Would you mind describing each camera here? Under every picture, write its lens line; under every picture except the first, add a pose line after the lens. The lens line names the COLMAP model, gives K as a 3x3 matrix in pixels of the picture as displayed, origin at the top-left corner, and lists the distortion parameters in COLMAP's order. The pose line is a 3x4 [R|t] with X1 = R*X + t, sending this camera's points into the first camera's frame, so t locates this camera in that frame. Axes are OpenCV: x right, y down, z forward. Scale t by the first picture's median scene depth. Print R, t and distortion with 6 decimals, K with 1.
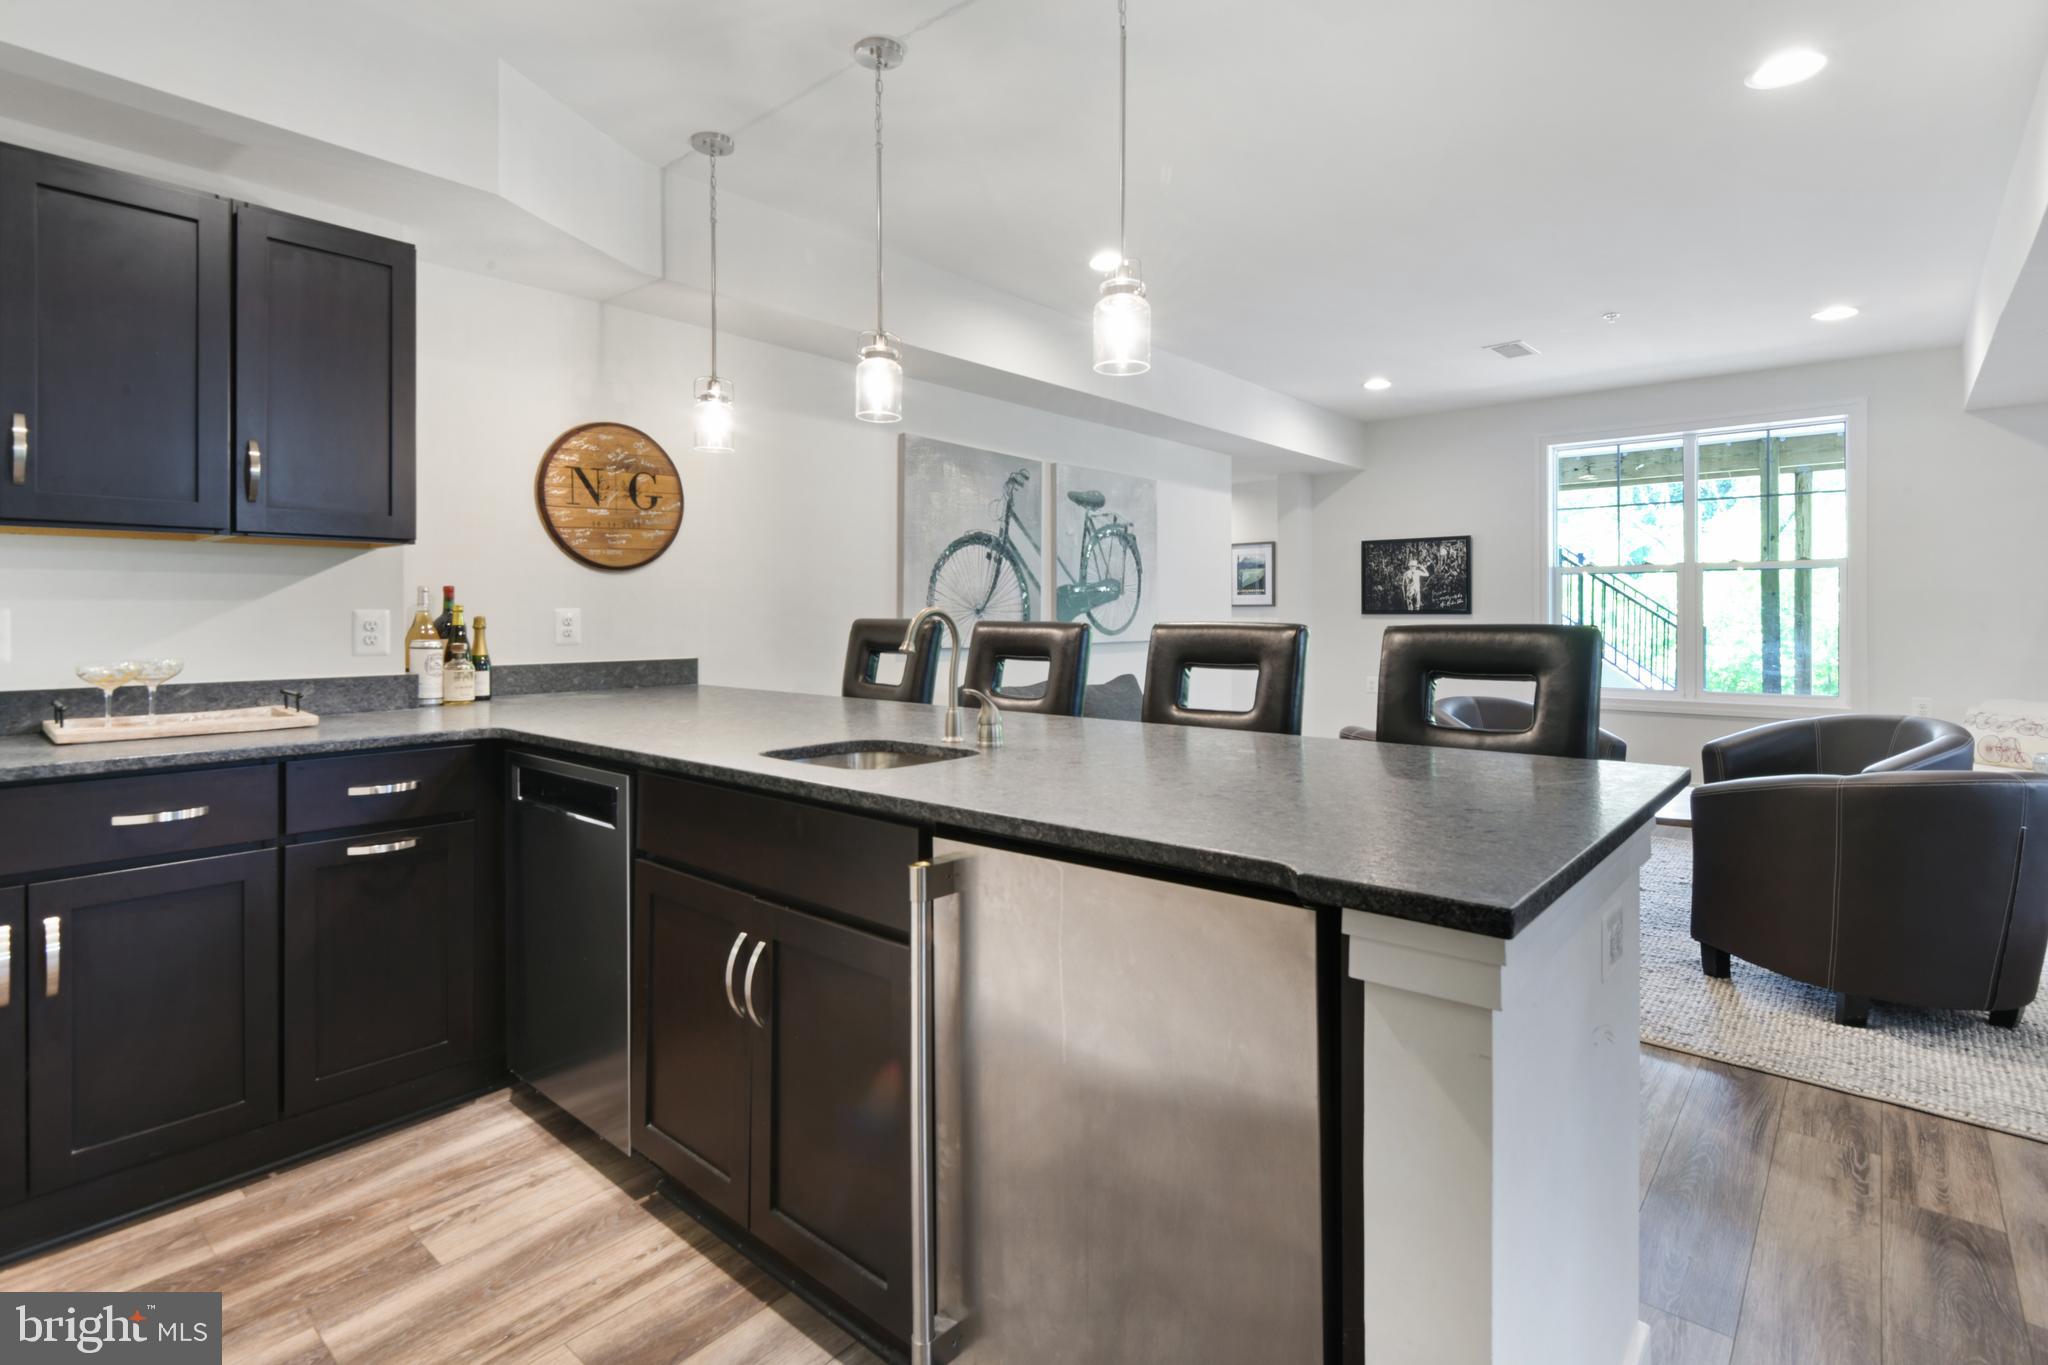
lens RADIAL K [[988.7, 0, 1007.3], [0, 988.7, 621.7], [0, 0, 1]] dist [0.001387, -0.001081]
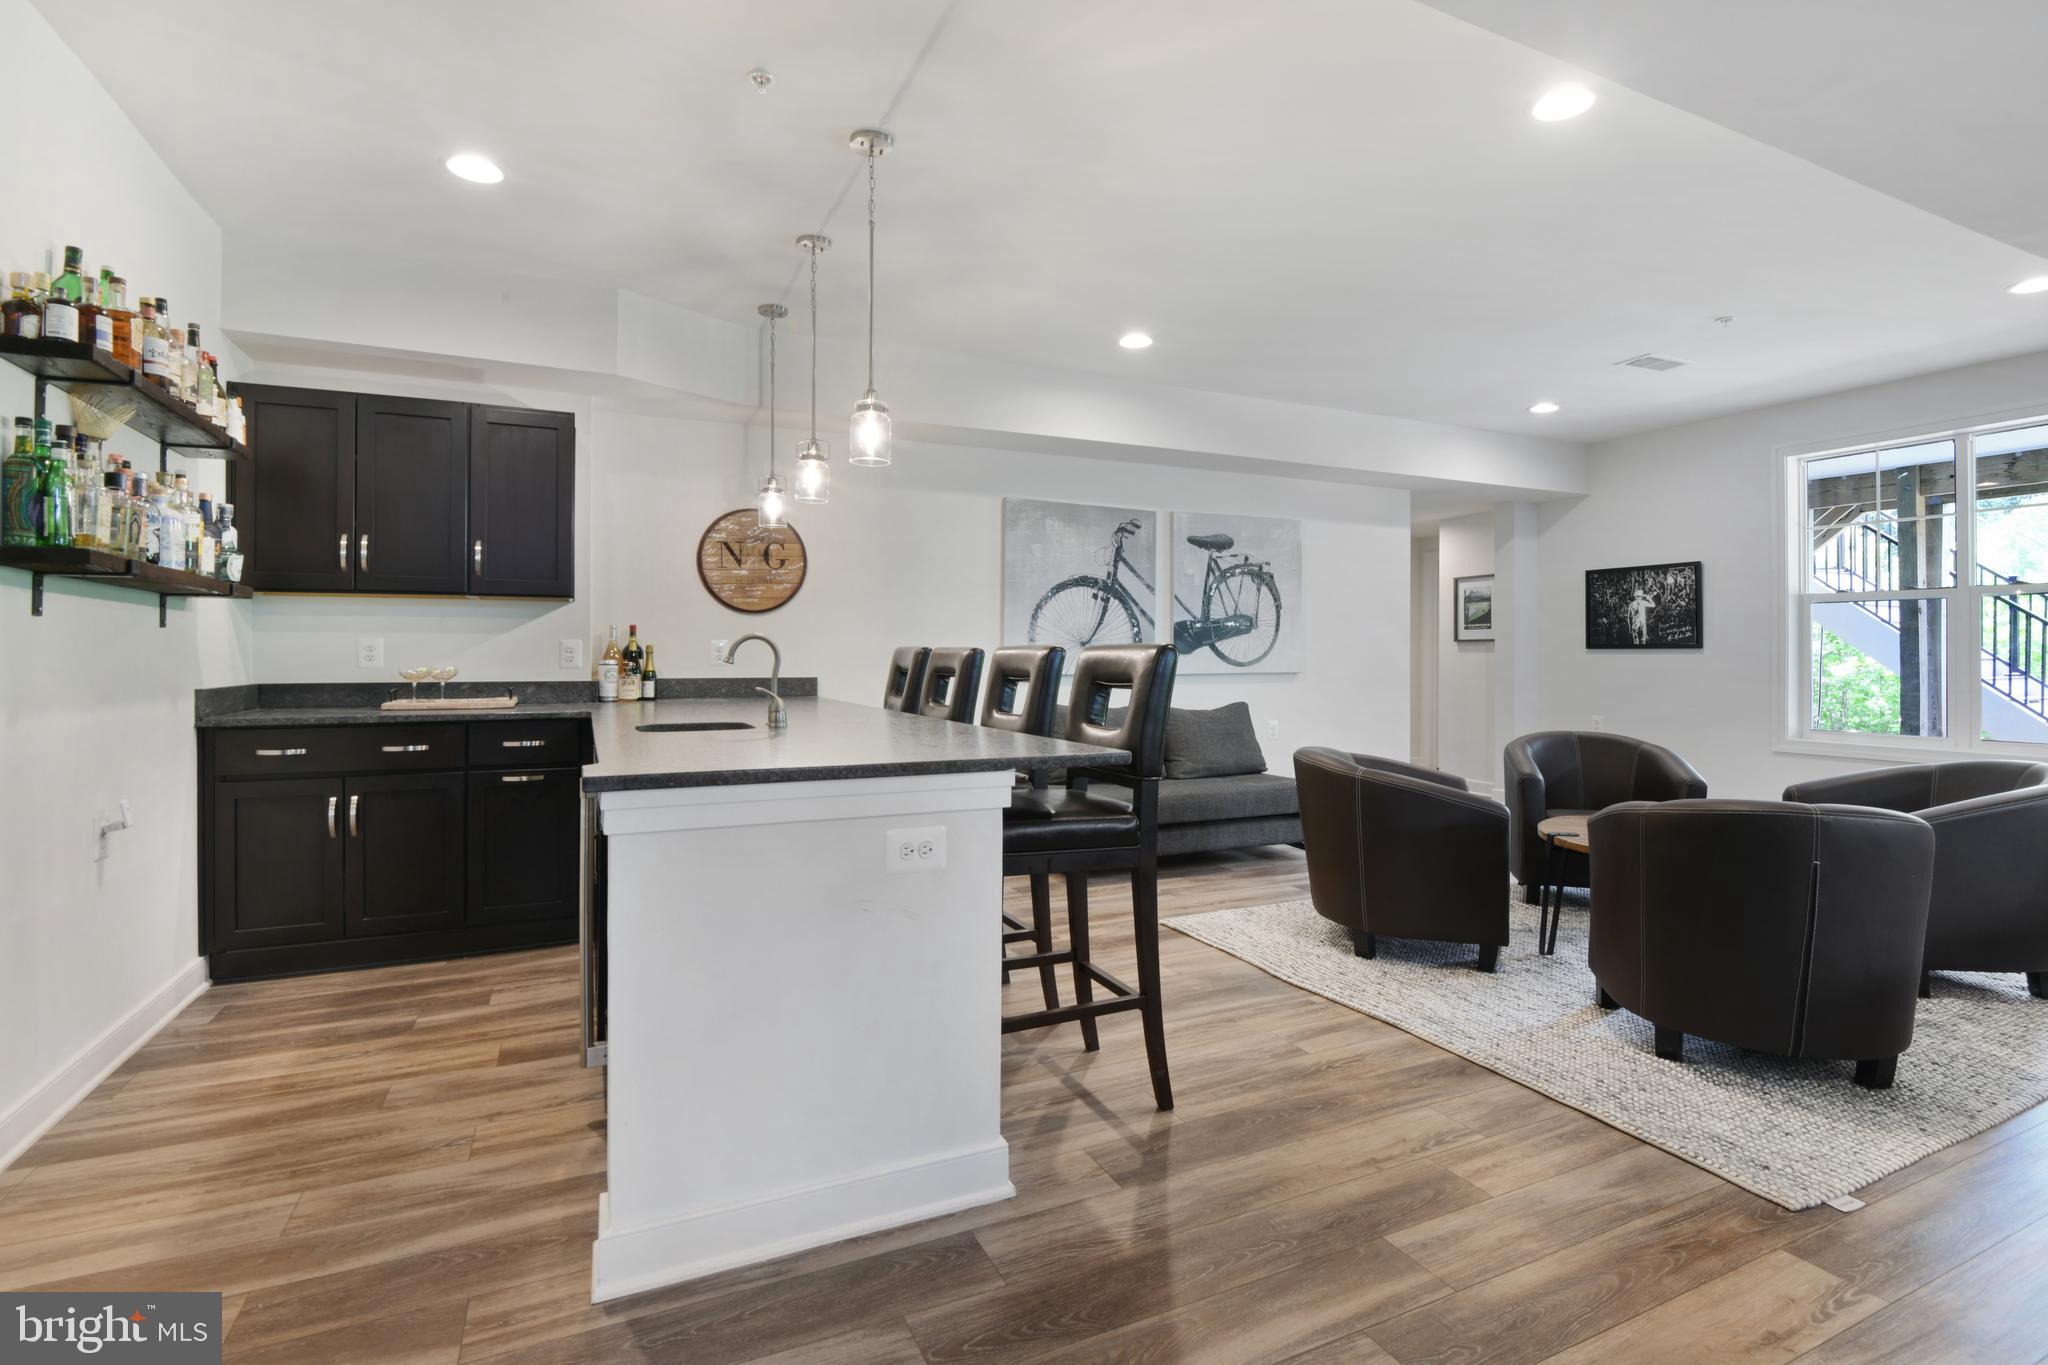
lens RADIAL K [[961.6, 0, 1022.2], [0, 961.6, 655.5], [0, 0, 1]] dist [-0.018113, -0.000954]
pose [[0.914633, 0.001882, -0.404280, 0.354134], [-0.004882, 0.999968, -0.006390, 0.010700], [0.404255, 0.007818, 0.914613, -0.065585]]
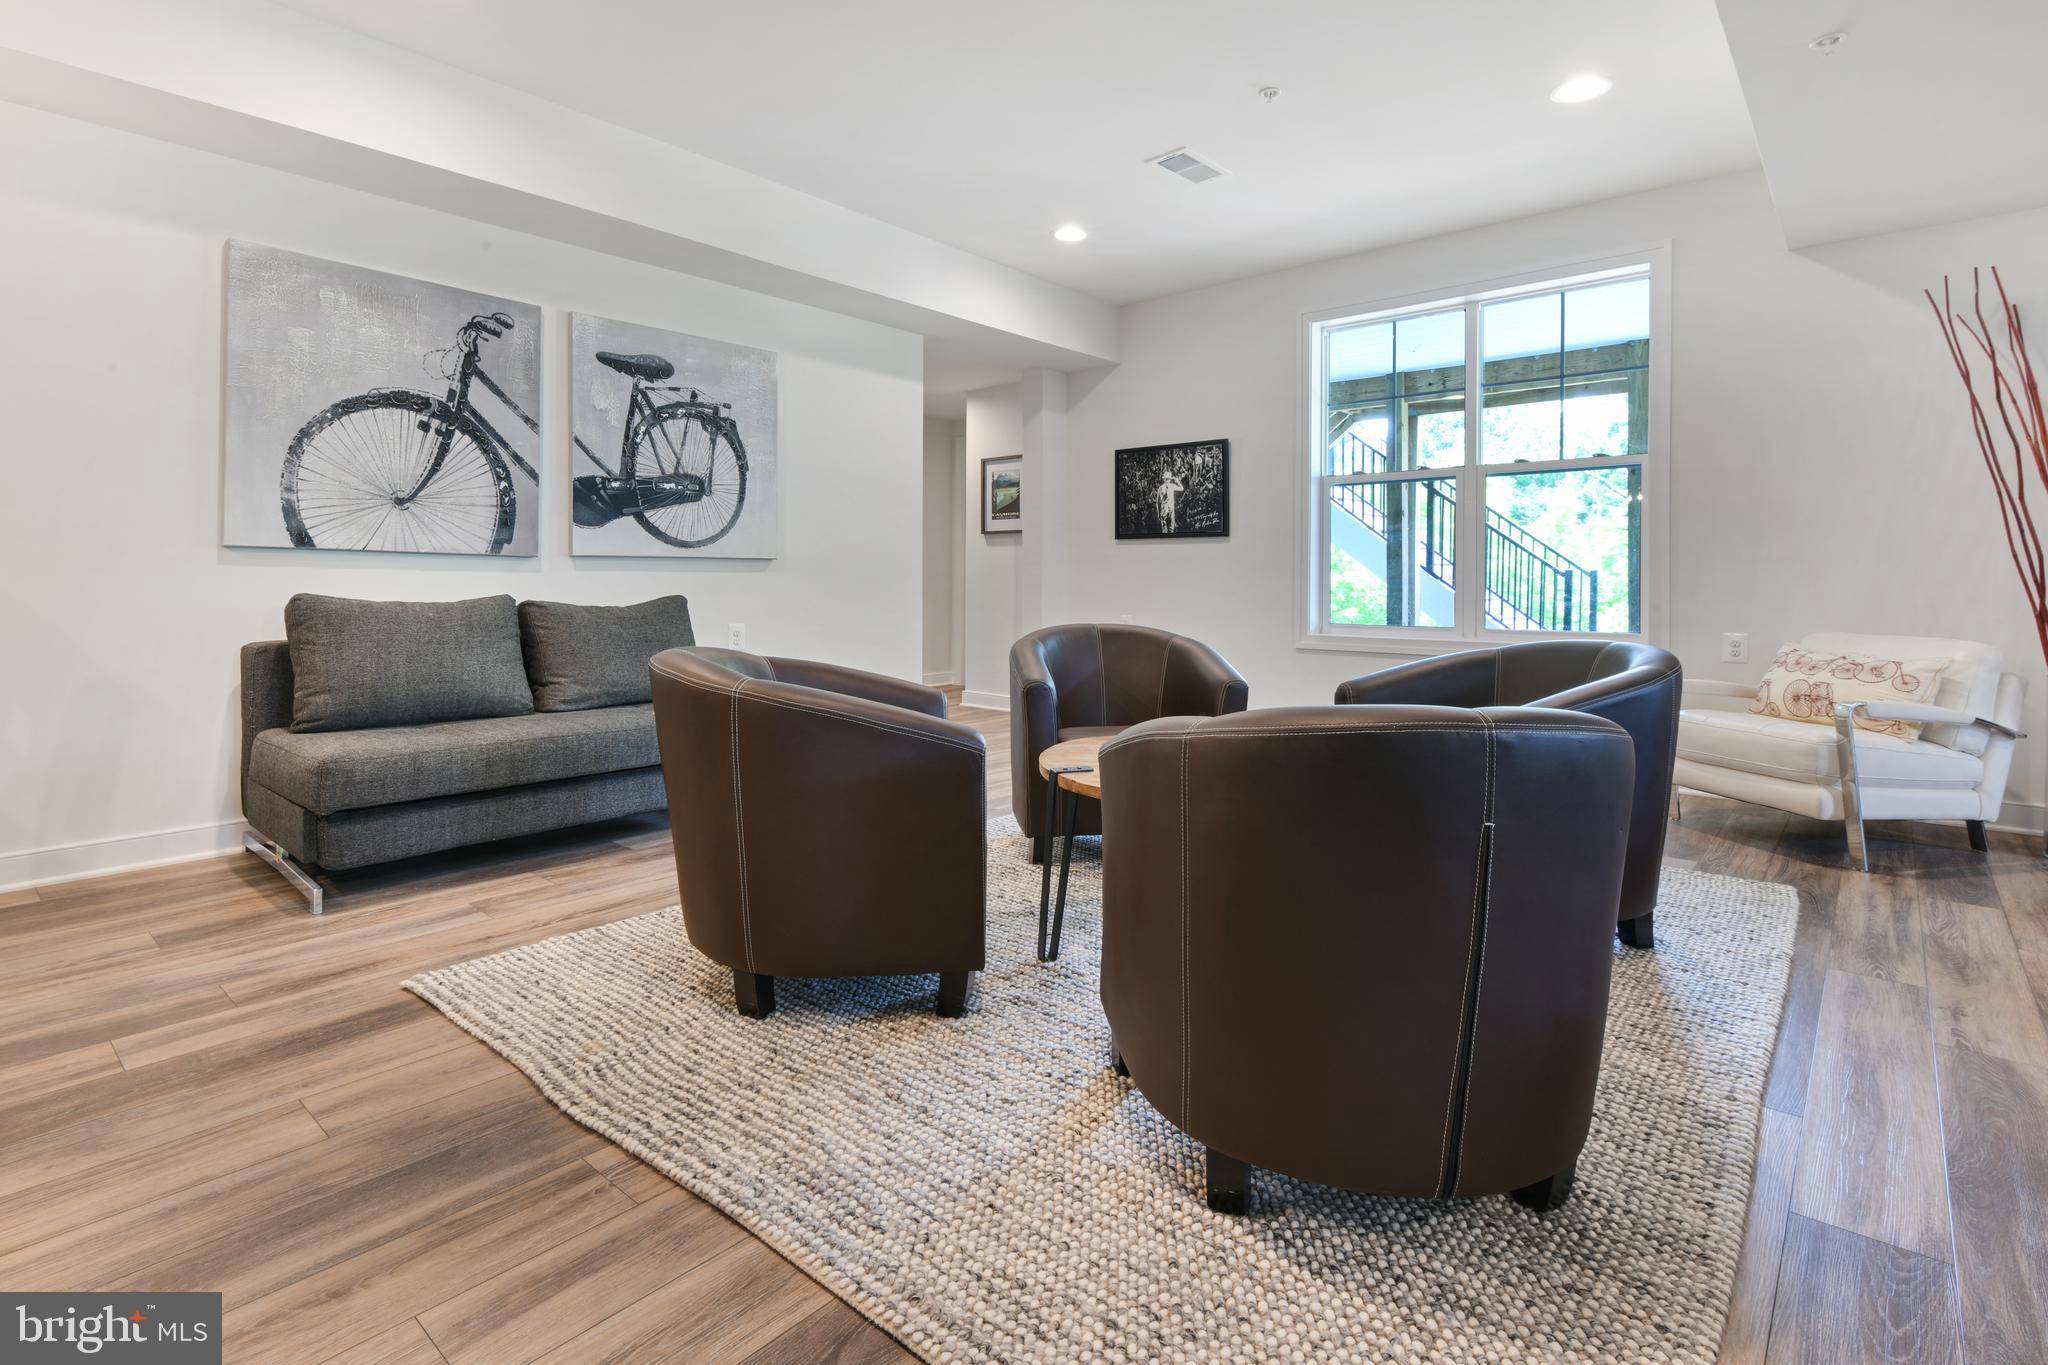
lens RADIAL K [[988.5, 0, 1009.9], [0, 988.5, 591.5], [0, 0, 1]] dist [0.012663, -0.000452]
pose [[0.999980, 0.005122, 0.003606, 0.402556], [-0.005141, 0.999974, 0.005114, 0.048242], [-0.003580, -0.005132, 0.999980, 0.265828]]
